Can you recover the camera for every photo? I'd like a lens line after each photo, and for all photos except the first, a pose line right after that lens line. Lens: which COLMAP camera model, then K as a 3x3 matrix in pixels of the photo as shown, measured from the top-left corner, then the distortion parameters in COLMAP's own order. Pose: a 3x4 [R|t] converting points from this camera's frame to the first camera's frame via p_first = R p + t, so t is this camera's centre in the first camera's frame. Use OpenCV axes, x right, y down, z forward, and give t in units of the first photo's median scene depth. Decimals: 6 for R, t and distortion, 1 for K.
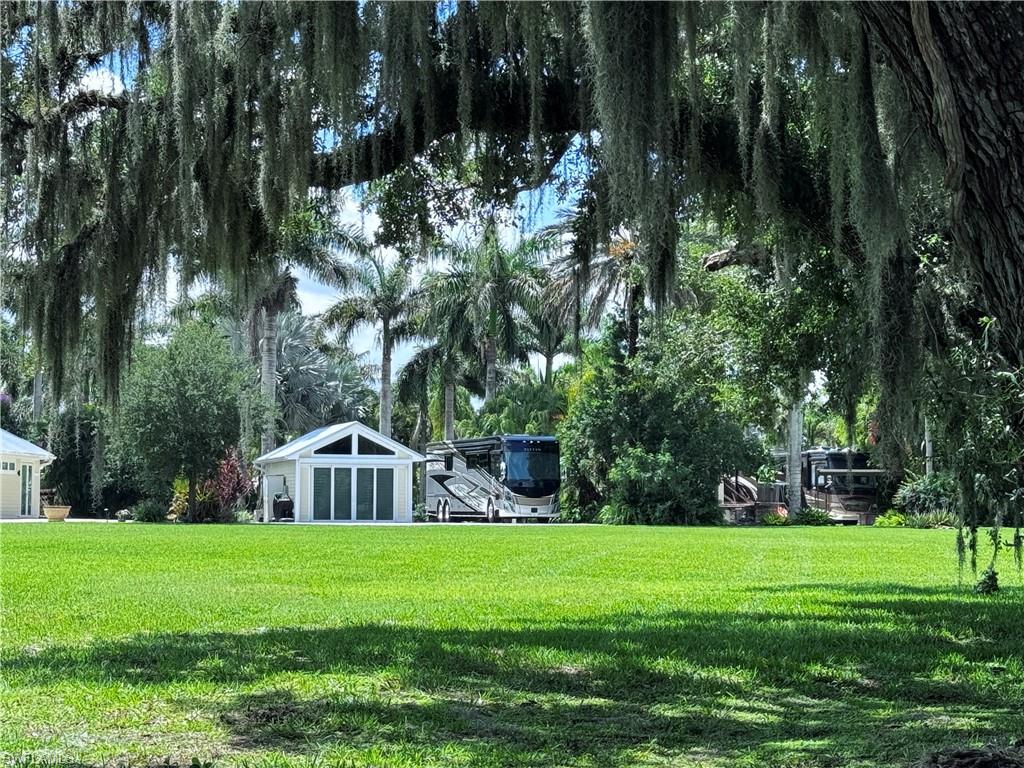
lens RADIAL K [[2267.5, 0, 512.0], [0, 2267.5, 384.0], [0, 0, 1]] dist [0.354715, 0.009237]
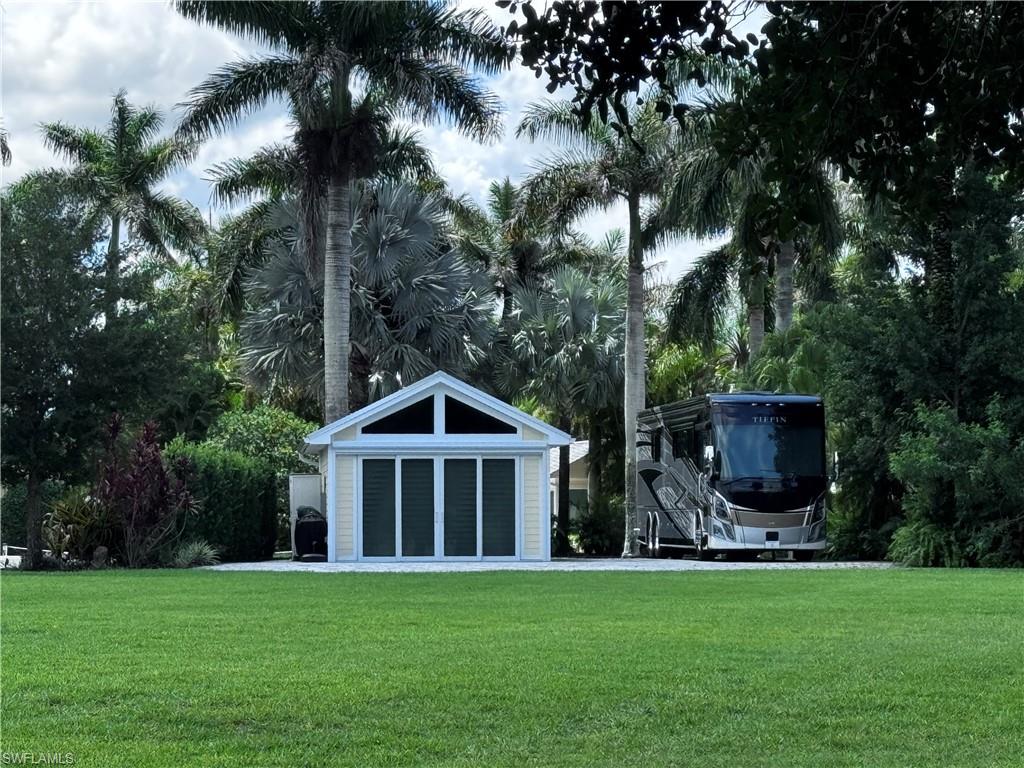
lens RADIAL K [[3115.3, 0, 512.0], [0, 3115.3, 384.0], [0, 0, 1]] dist [0.099945, 1.426046]
pose [[0.979151, -0.014928, -0.202586, 0.095237], [0.017459, 0.999790, 0.010709, 0.012096], [0.202383, -0.014022, 0.979206, 0.289503]]
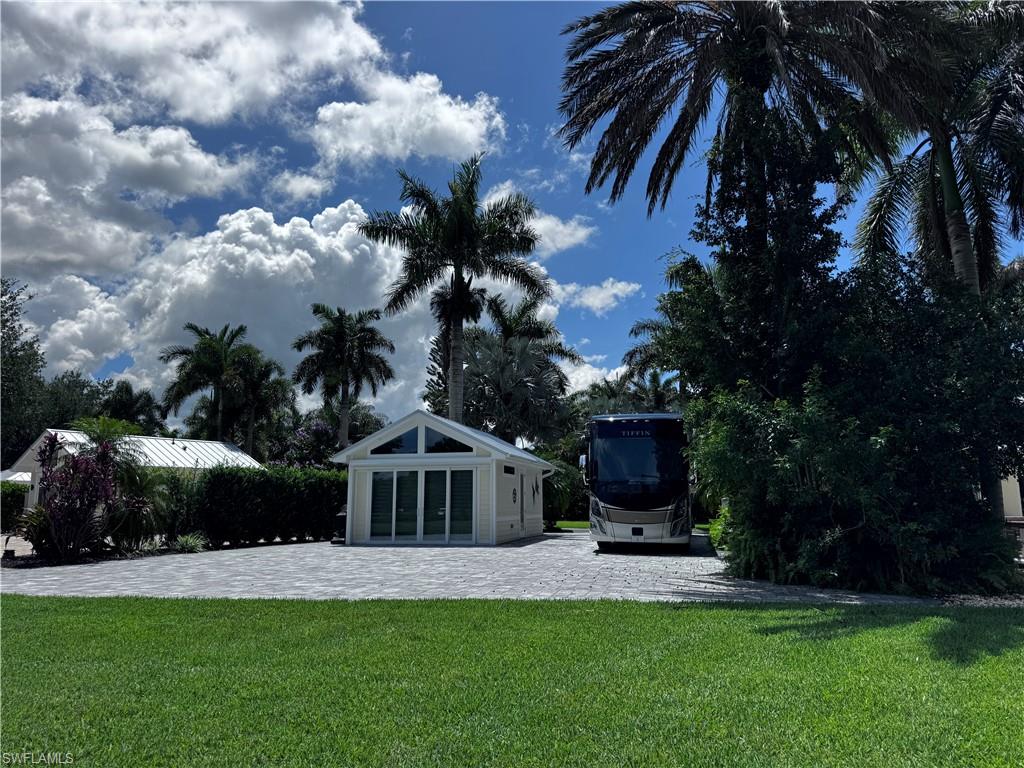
lens RADIAL K [[703.1, 0, 512.0], [0, 703.1, 384.0], [0, 0, 1]] dist [-0.002472, -0.002331]
pose [[0.859692, -0.092742, -0.502323, 0.077842], [0.039826, 0.992556, -0.115093, 0.036402], [0.509258, 0.078939, 0.856986, 0.810604]]
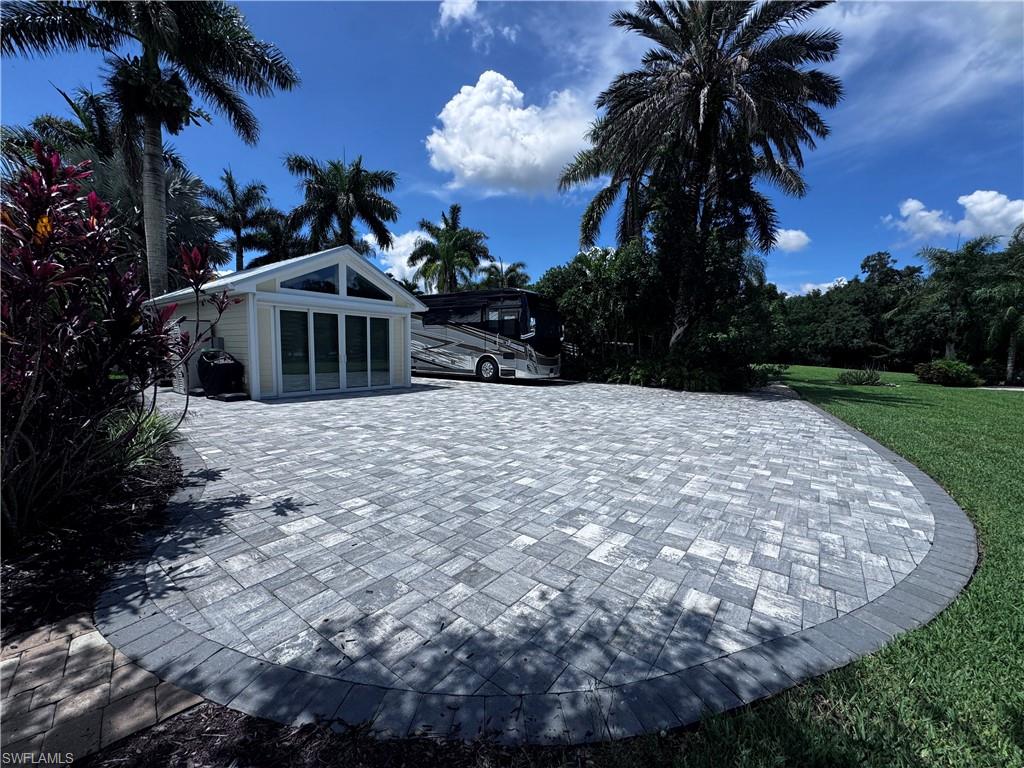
lens RADIAL K [[406.3, 0, 512.0], [0, 406.3, 384.0], [0, 0, 1]] dist [-0.012108, 0.000121]
pose [[0.794831, -0.045109, 0.605151, -0.104100], [-0.048771, 0.989259, 0.137798, 0.038318], [-0.604867, -0.139040, 0.784094, 0.867471]]
